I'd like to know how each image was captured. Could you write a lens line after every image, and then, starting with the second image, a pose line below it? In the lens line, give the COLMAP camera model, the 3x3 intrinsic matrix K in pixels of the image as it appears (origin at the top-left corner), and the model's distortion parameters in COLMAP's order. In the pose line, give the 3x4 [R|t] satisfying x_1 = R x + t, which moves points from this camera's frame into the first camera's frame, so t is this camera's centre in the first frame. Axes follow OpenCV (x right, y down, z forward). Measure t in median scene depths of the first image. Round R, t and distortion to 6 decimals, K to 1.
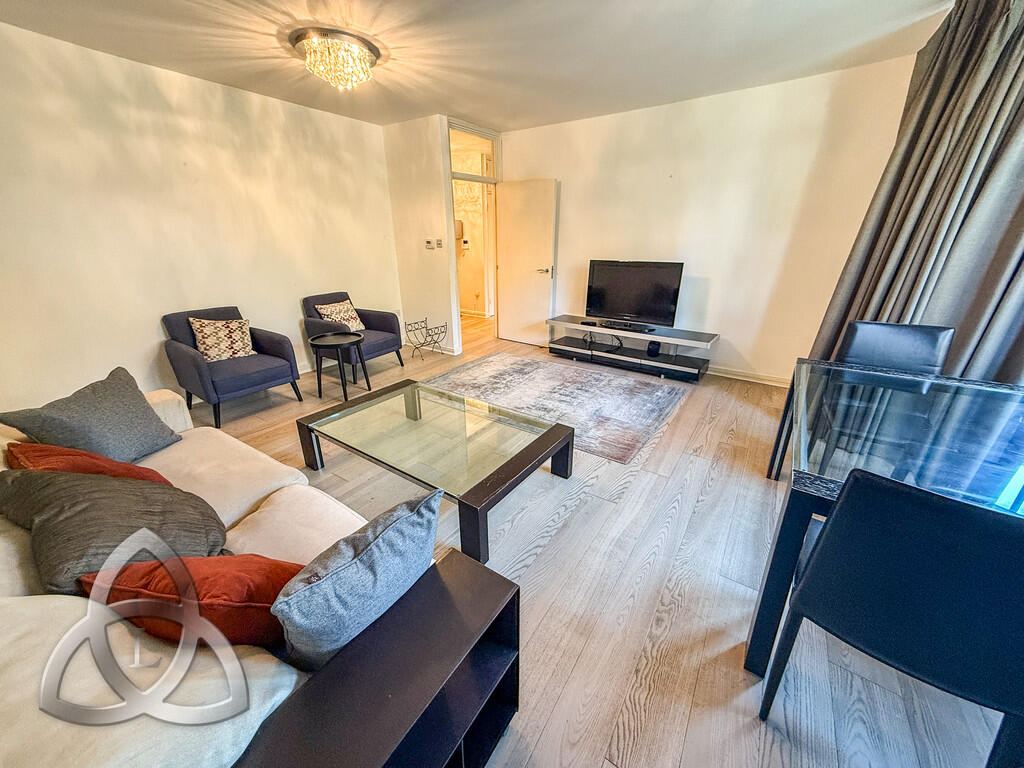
lens RADIAL K [[393.2, 0, 512.0], [0, 393.2, 384.0], [0, 0, 1]] dist [0.001124, 0.010257]
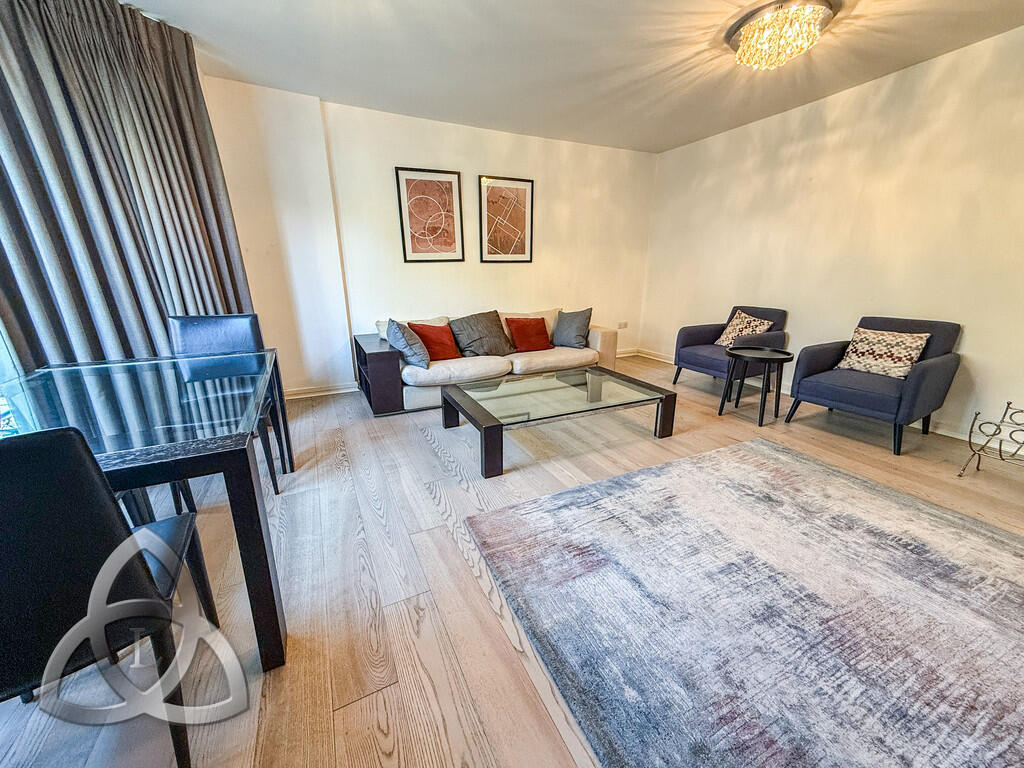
lens RADIAL K [[393.2, 0, 512.0], [0, 393.2, 384.0], [0, 0, 1]] dist [0.001124, 0.010257]
pose [[-0.485435, 0.260609, -0.834527, 0.604664], [-0.310490, 0.840925, 0.443216, -0.285866], [0.817281, 0.474265, -0.327298, 0.890467]]
